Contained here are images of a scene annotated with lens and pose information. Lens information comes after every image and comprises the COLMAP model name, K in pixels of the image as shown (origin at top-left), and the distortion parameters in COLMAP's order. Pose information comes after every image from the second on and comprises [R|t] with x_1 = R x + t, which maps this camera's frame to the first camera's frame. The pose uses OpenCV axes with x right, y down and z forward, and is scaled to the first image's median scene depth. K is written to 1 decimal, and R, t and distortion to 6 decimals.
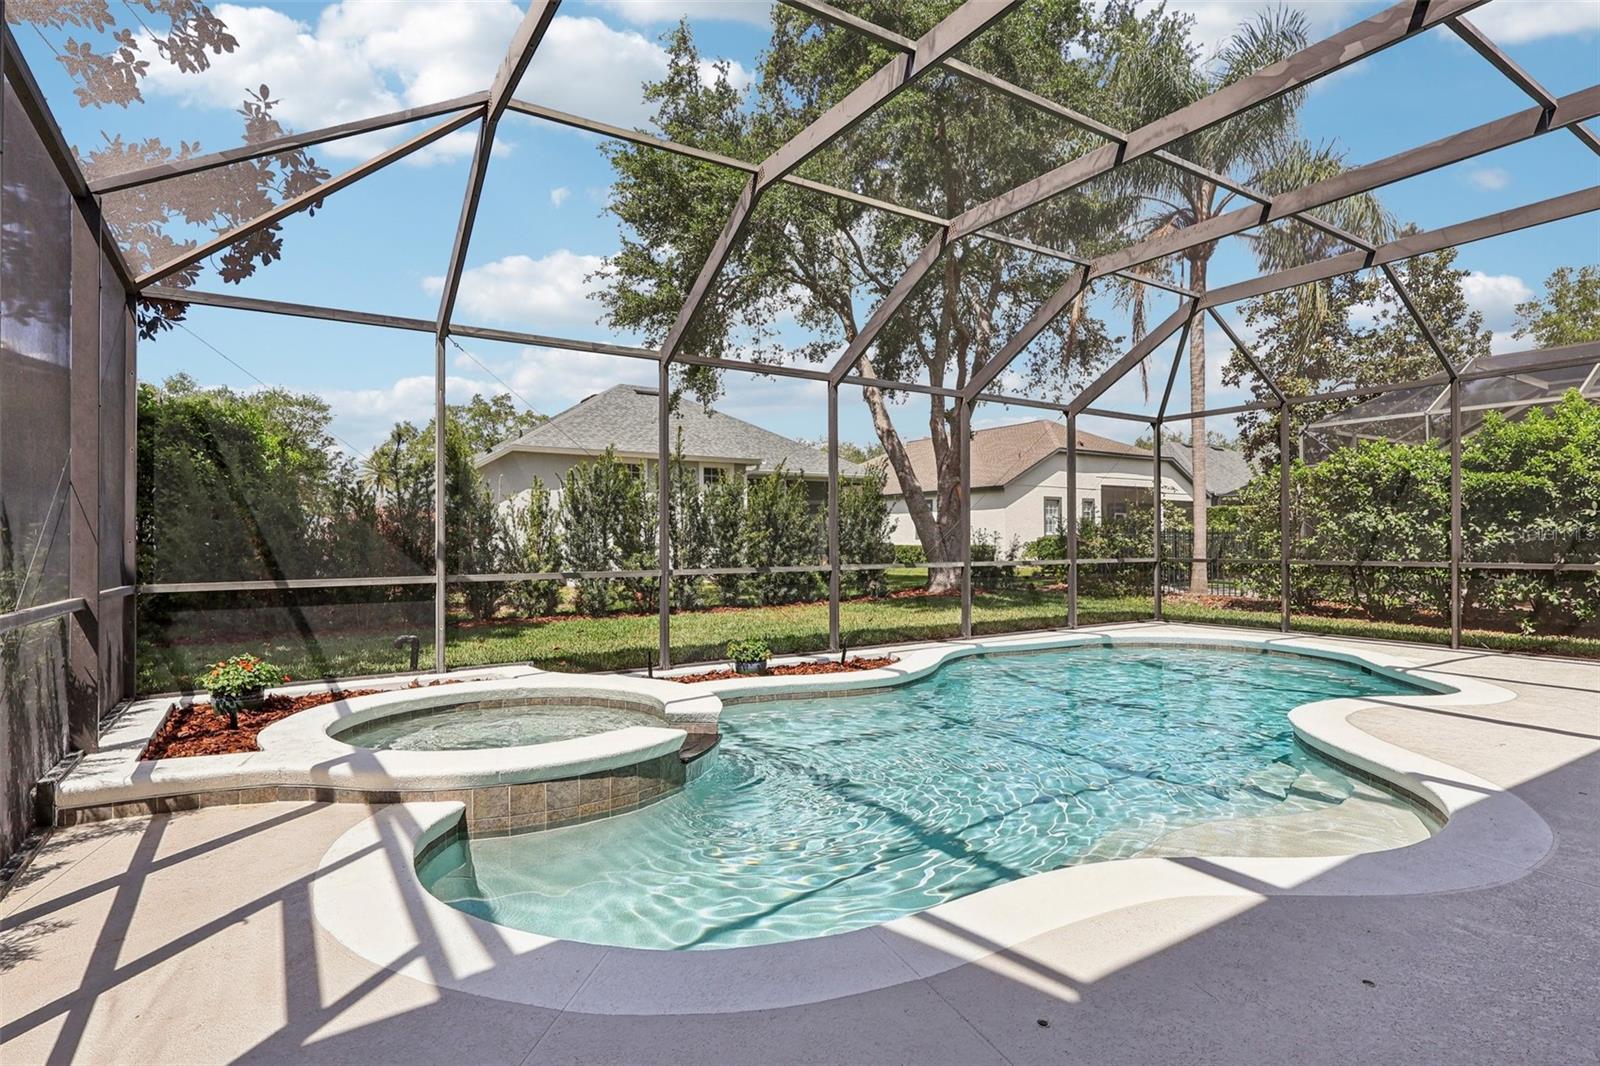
lens RADIAL K [[813.0, 0, 798.2], [0, 813.0, 543.4], [0, 0, 1]] dist [-0.002719, -0.000196]
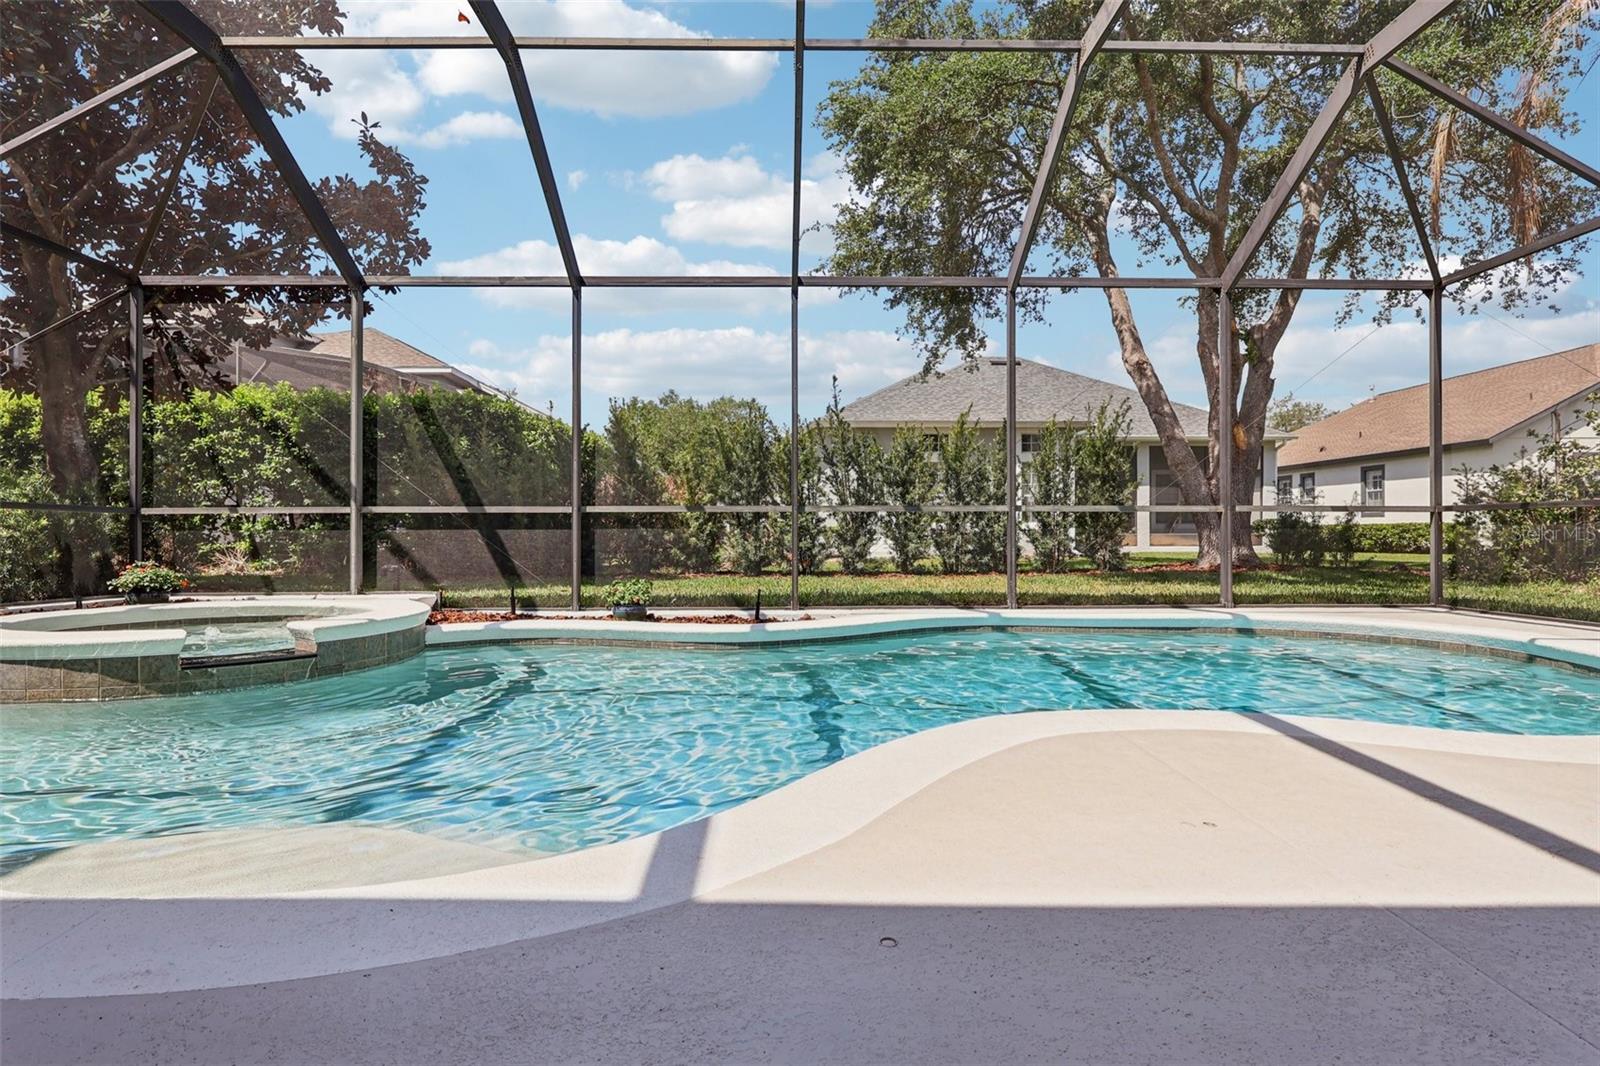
lens RADIAL K [[813.0, 0, 802.5], [0, 813.0, 531.8], [0, 0, 1]] dist [-0.002719, -0.000196]
pose [[0.850458, 0.003602, -0.526031, 0.395953], [-0.003654, 0.999993, 0.000940, 0.042335], [0.526031, 0.001123, 0.850465, 0.230743]]
